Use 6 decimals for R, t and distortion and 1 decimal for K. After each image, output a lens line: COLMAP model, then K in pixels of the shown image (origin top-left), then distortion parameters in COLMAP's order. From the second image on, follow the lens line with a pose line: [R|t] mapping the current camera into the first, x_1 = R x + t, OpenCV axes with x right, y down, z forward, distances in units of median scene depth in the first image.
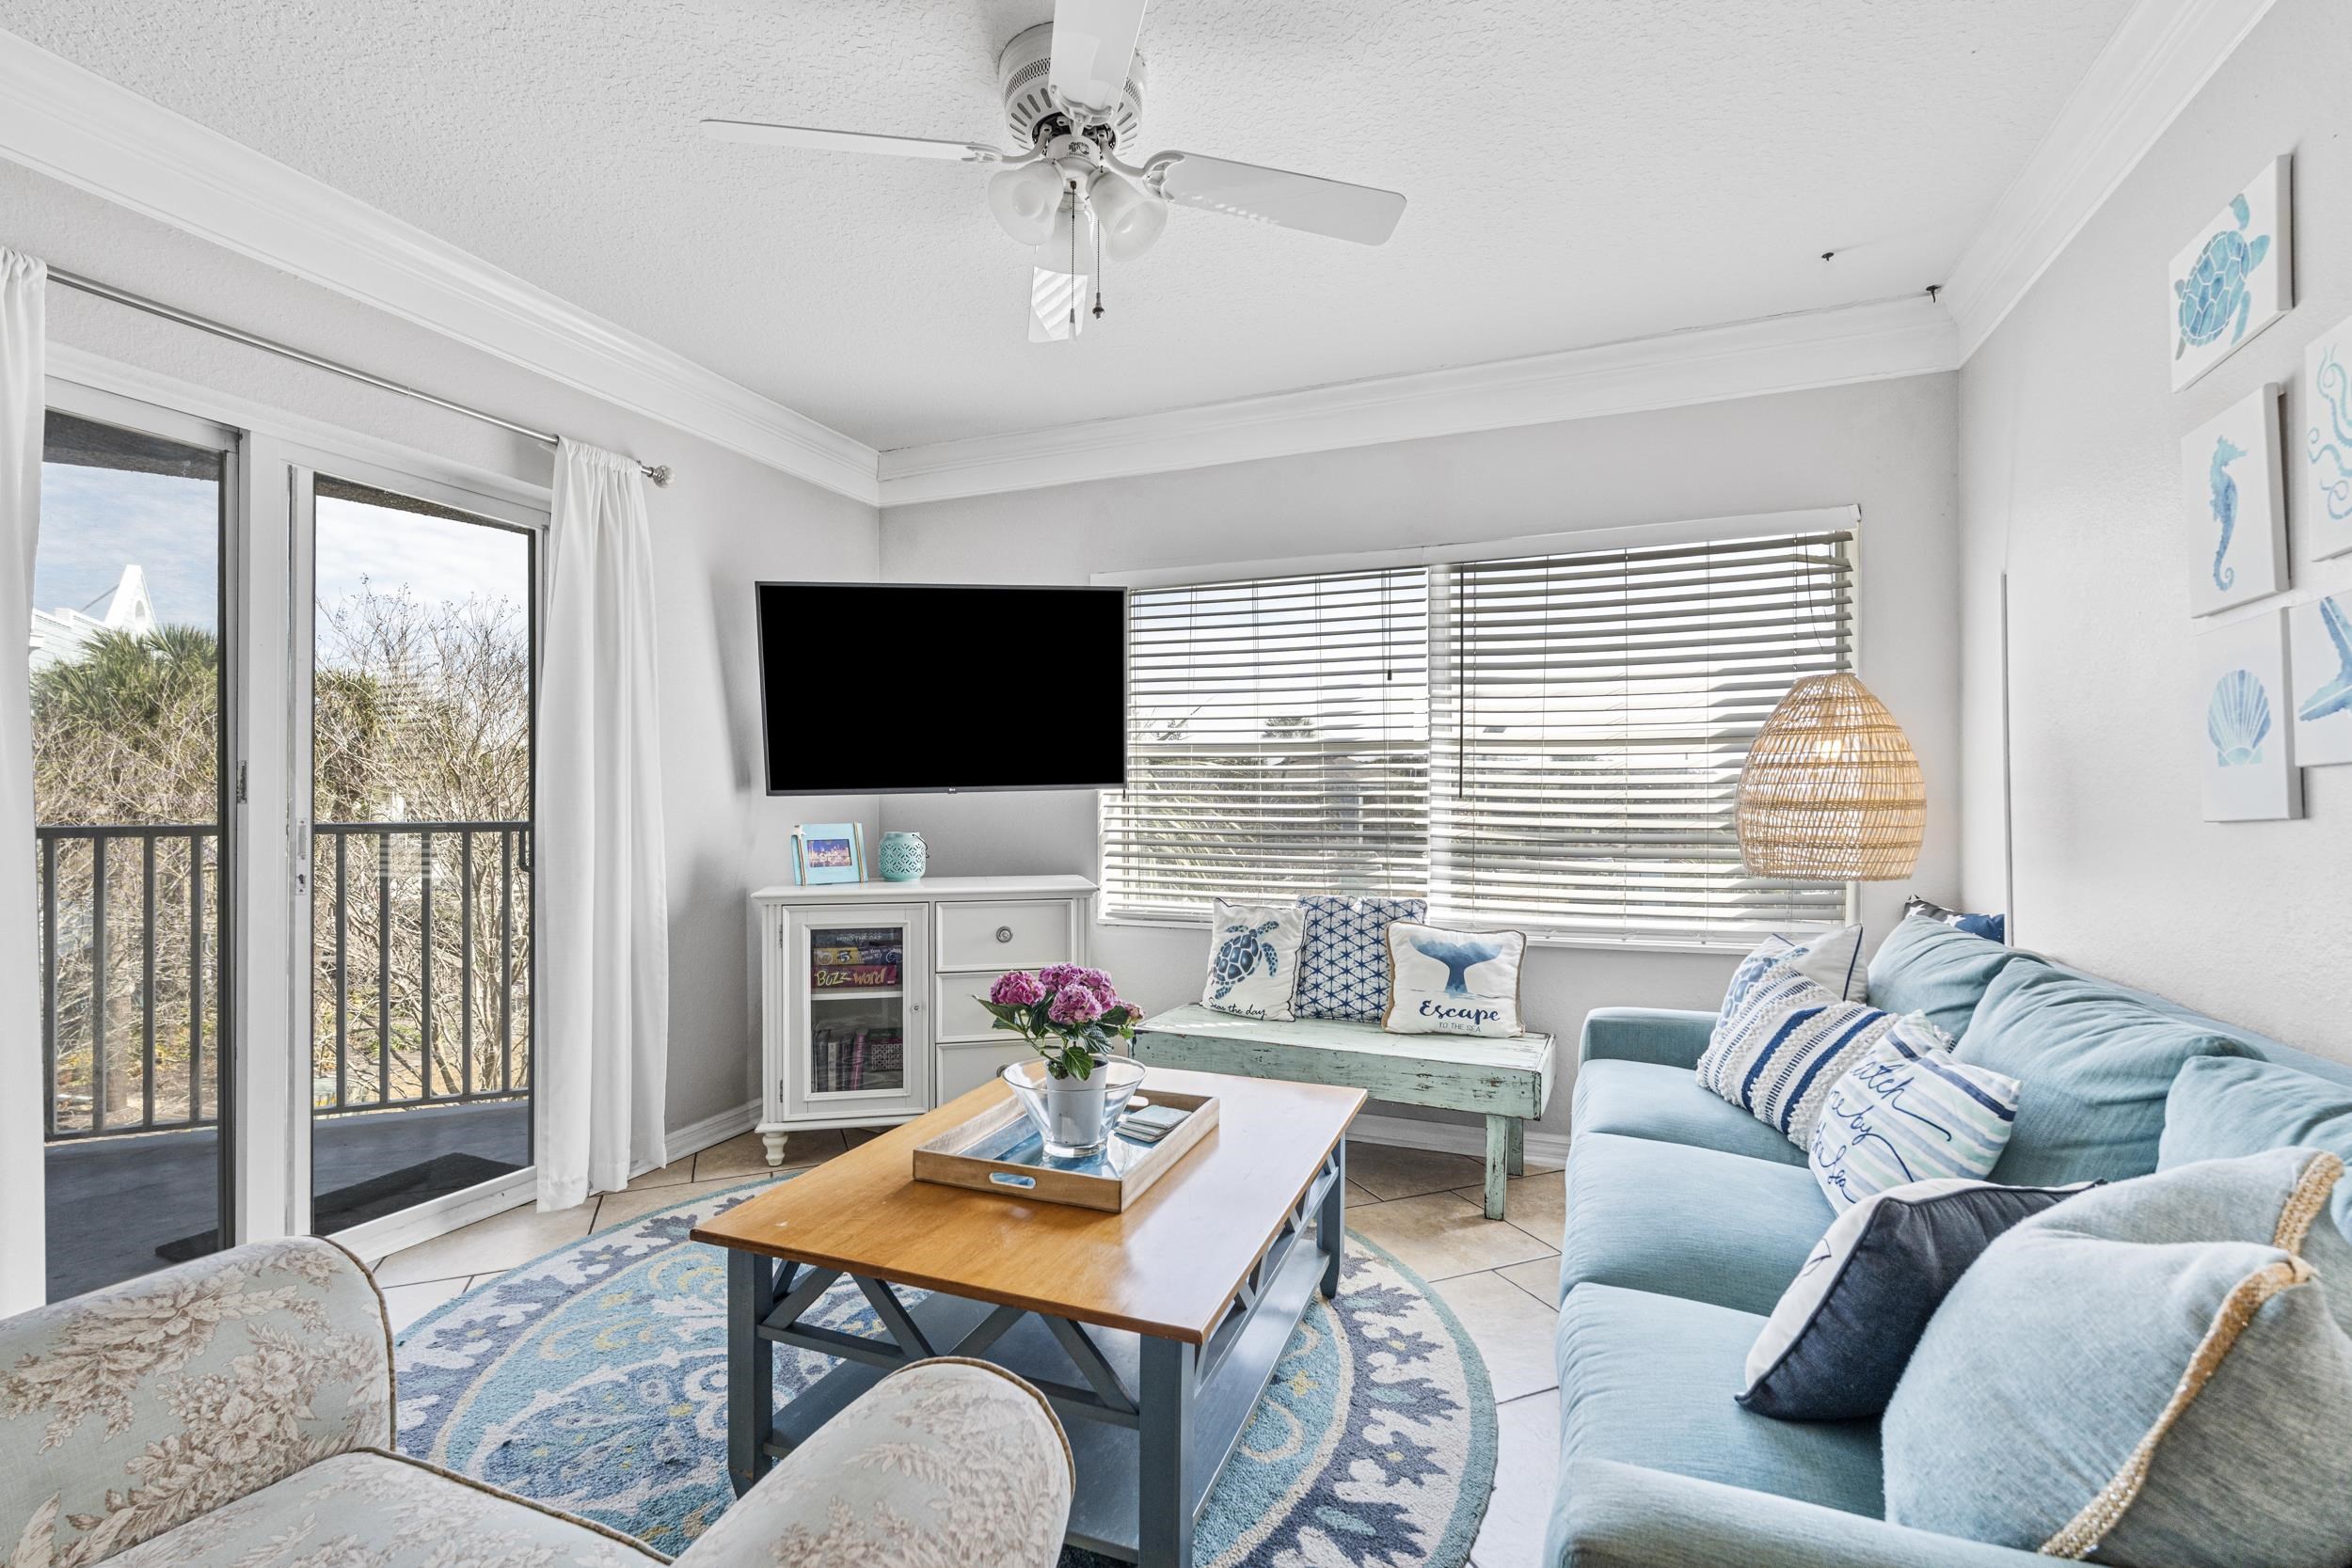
lens RADIAL K [[1028.1, 0, 1169.9], [0, 1028.1, 800.4], [0, 0, 1]] dist [-0.004192, -0.000202]
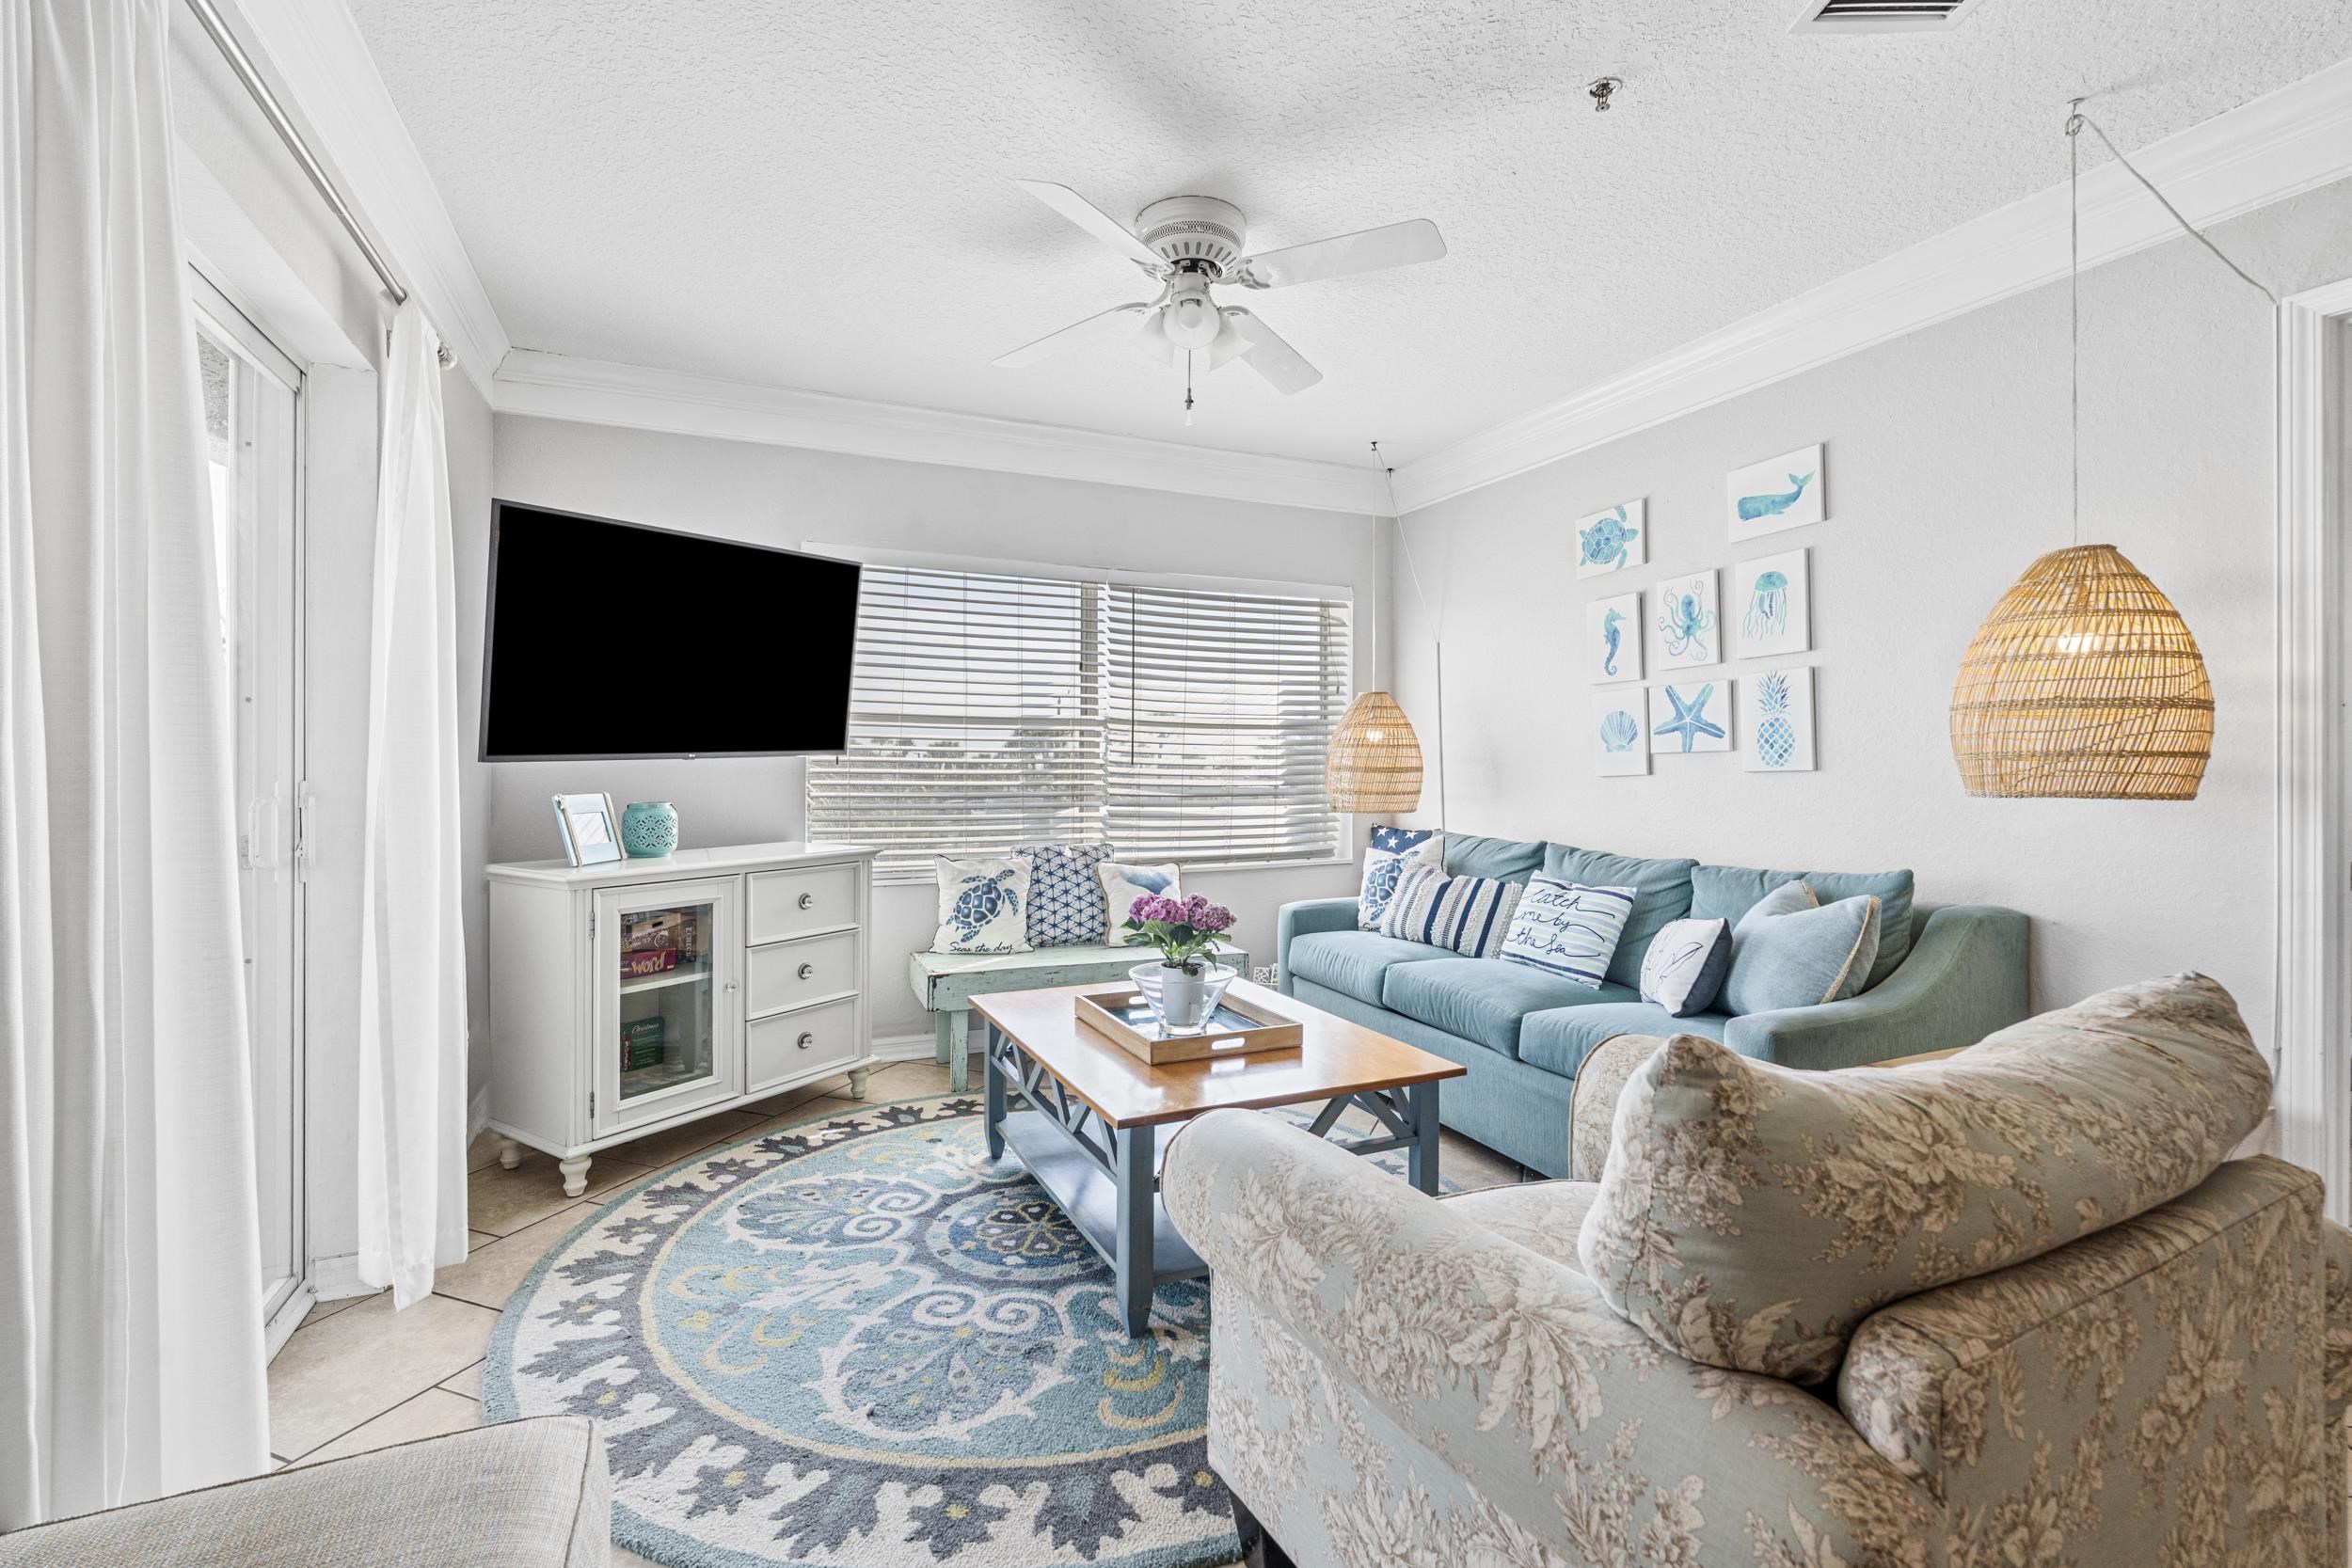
lens RADIAL K [[1028.1, 0, 1167.9], [0, 1028.1, 767.0], [0, 0, 1]] dist [-0.004192, -0.000202]
pose [[0.696621, -0.000851, 0.717439, -0.637747], [-0.000568, 0.999998, 0.001738, -0.002011], [-0.717439, -0.001618, 0.696619, 0.052975]]
